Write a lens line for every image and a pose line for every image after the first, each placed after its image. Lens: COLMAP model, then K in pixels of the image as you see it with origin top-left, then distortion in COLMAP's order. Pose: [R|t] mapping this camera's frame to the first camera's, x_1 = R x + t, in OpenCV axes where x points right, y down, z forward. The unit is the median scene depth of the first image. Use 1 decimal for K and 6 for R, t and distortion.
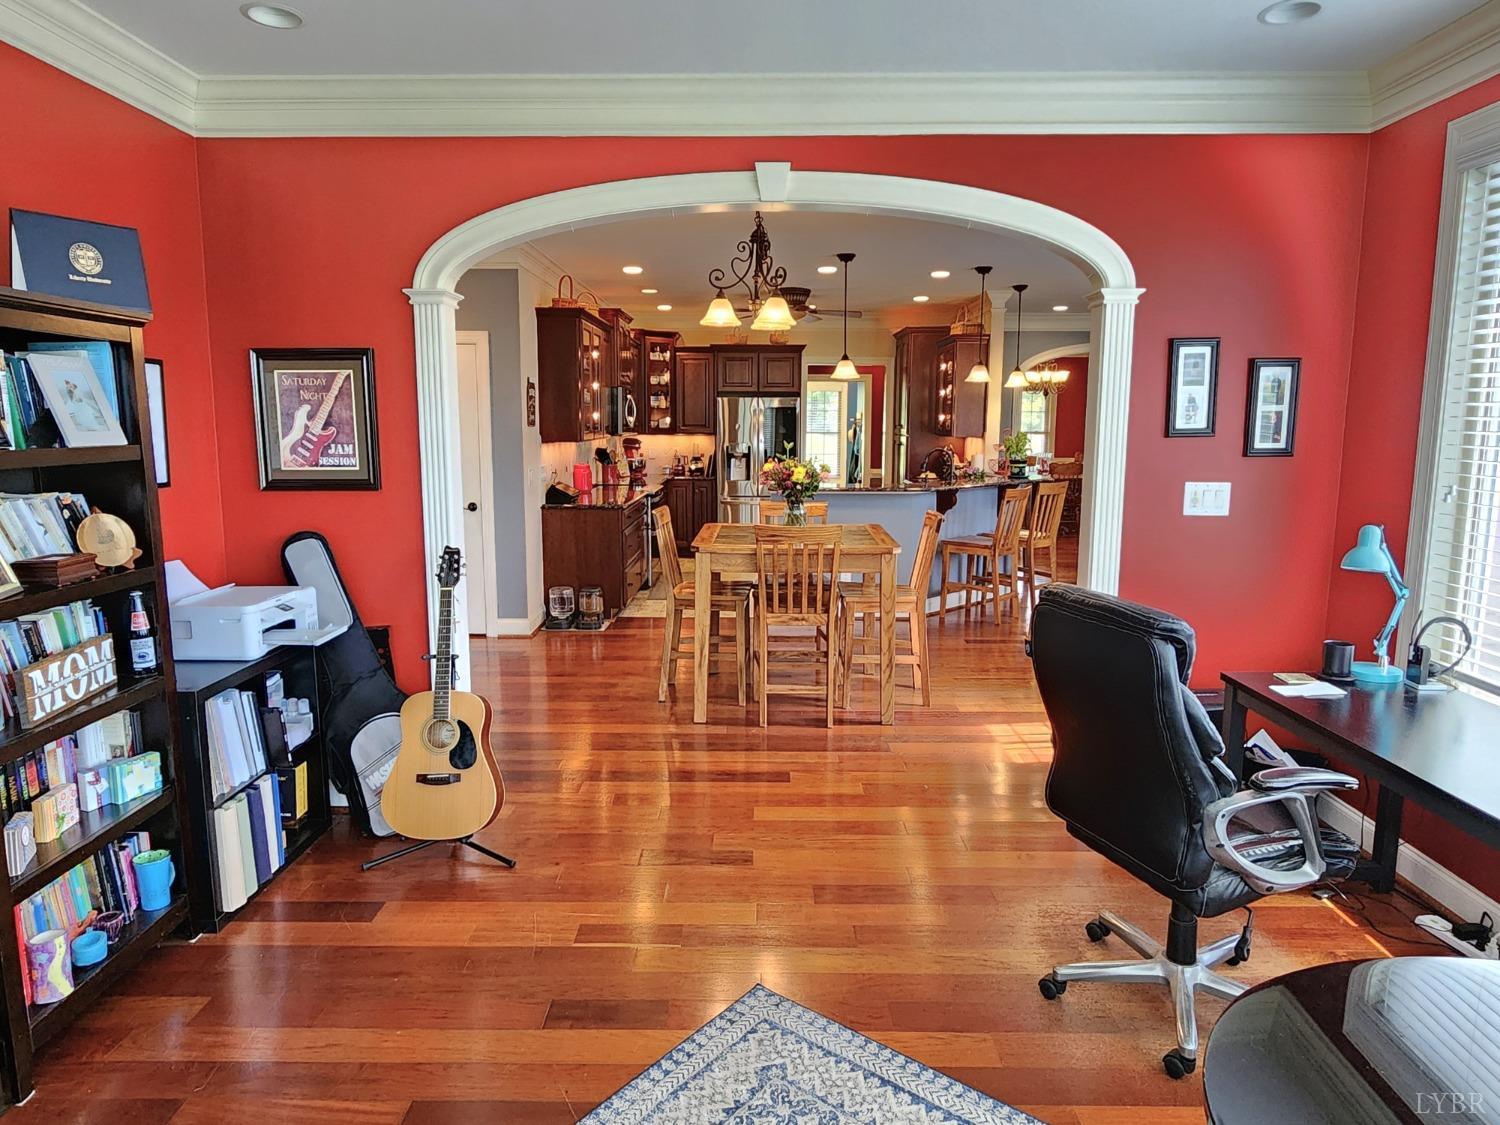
lens RADIAL K [[938.2, 0, 749.0], [0, 938.2, 569.0], [0, 0, 1]] dist [-0.001124, -0.001505]
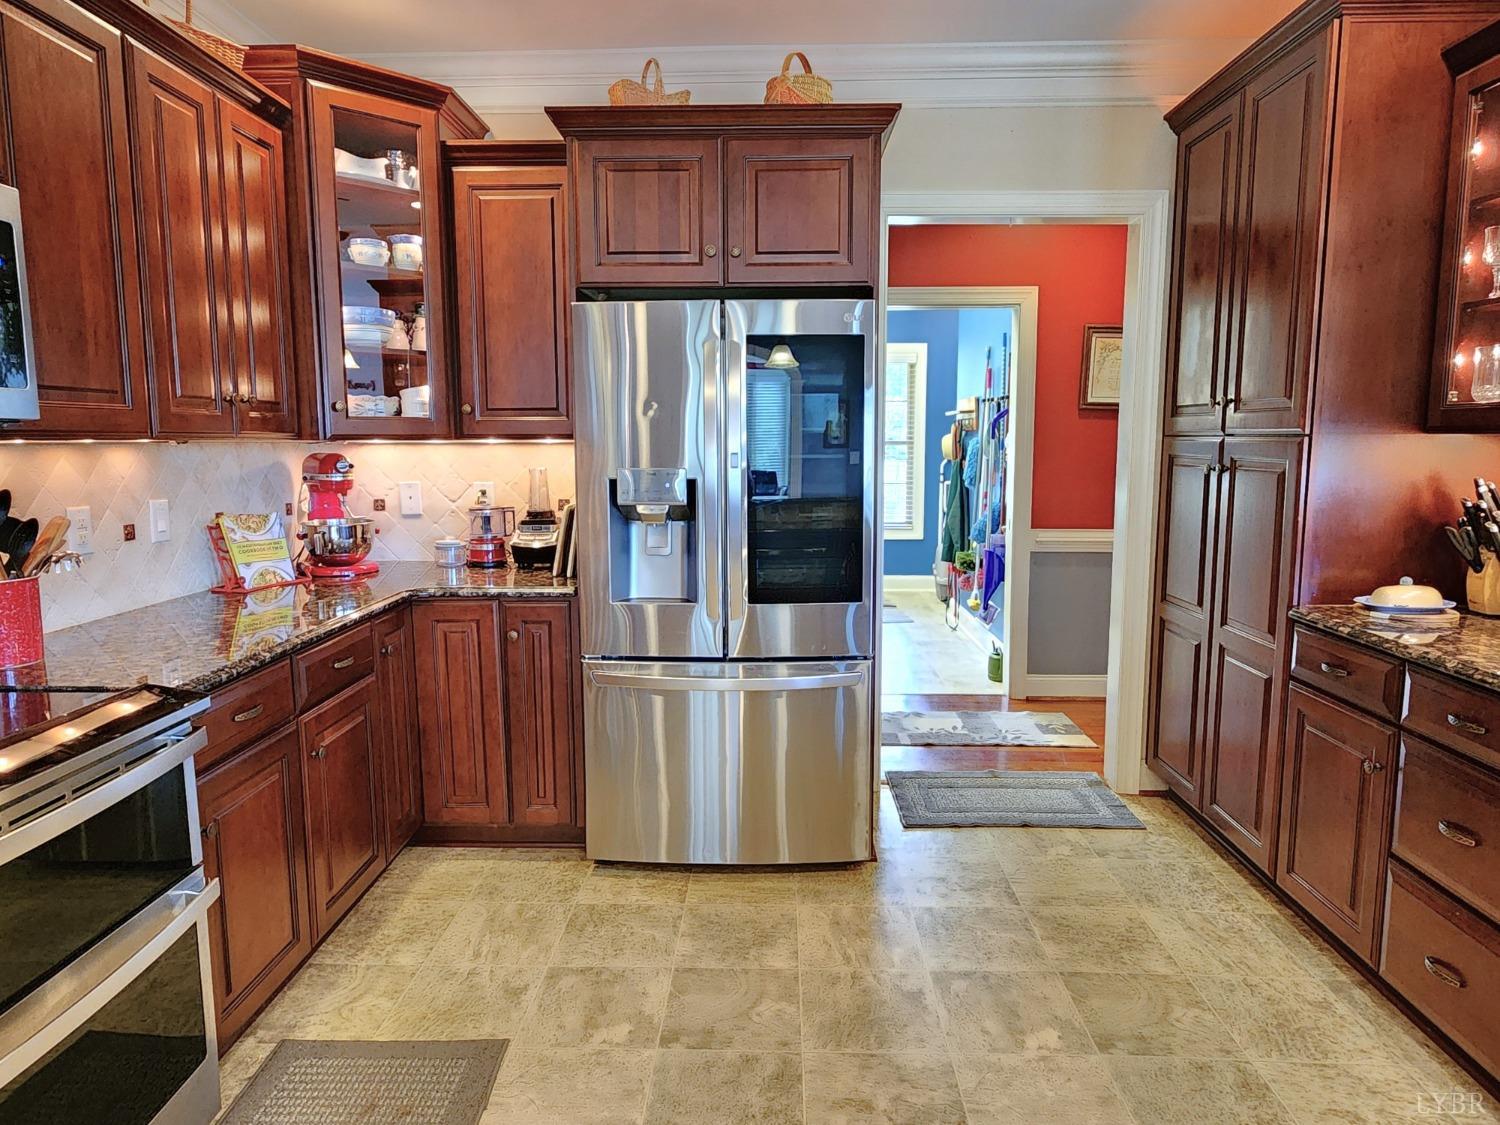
lens RADIAL K [[938.2, 0, 750.0], [0, 938.2, 561.7], [0, 0, 1]] dist [-0.001124, -0.001505]
pose [[0.999876, -0.004901, -0.014947, 0.022879], [0.004498, 0.999629, -0.026878, -0.108308], [0.015073, 0.026807, 0.999527, 0.791008]]
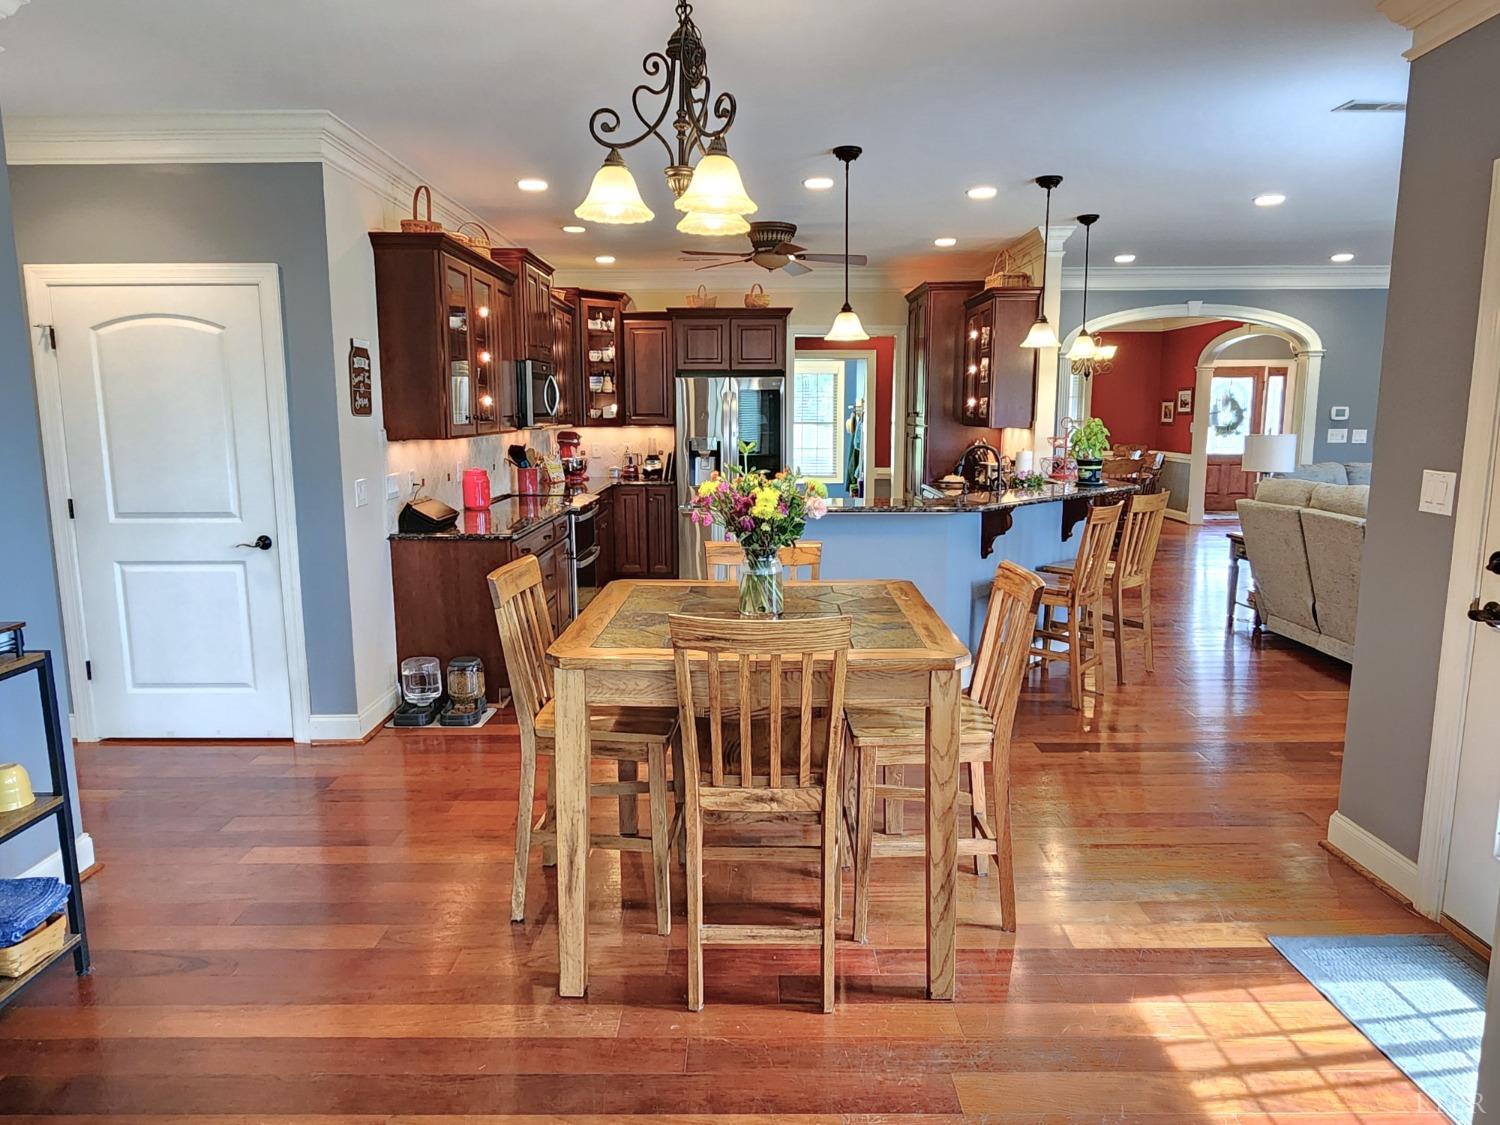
lens RADIAL K [[938.2, 0, 750.1], [0, 938.2, 562.4], [0, 0, 1]] dist [-0.001124, -0.001505]
pose [[0.999955, -0.006870, 0.006471, 0.021899], [0.006855, 0.999974, 0.002297, -0.036939], [-0.006486, -0.002253, 0.999976, 0.256388]]
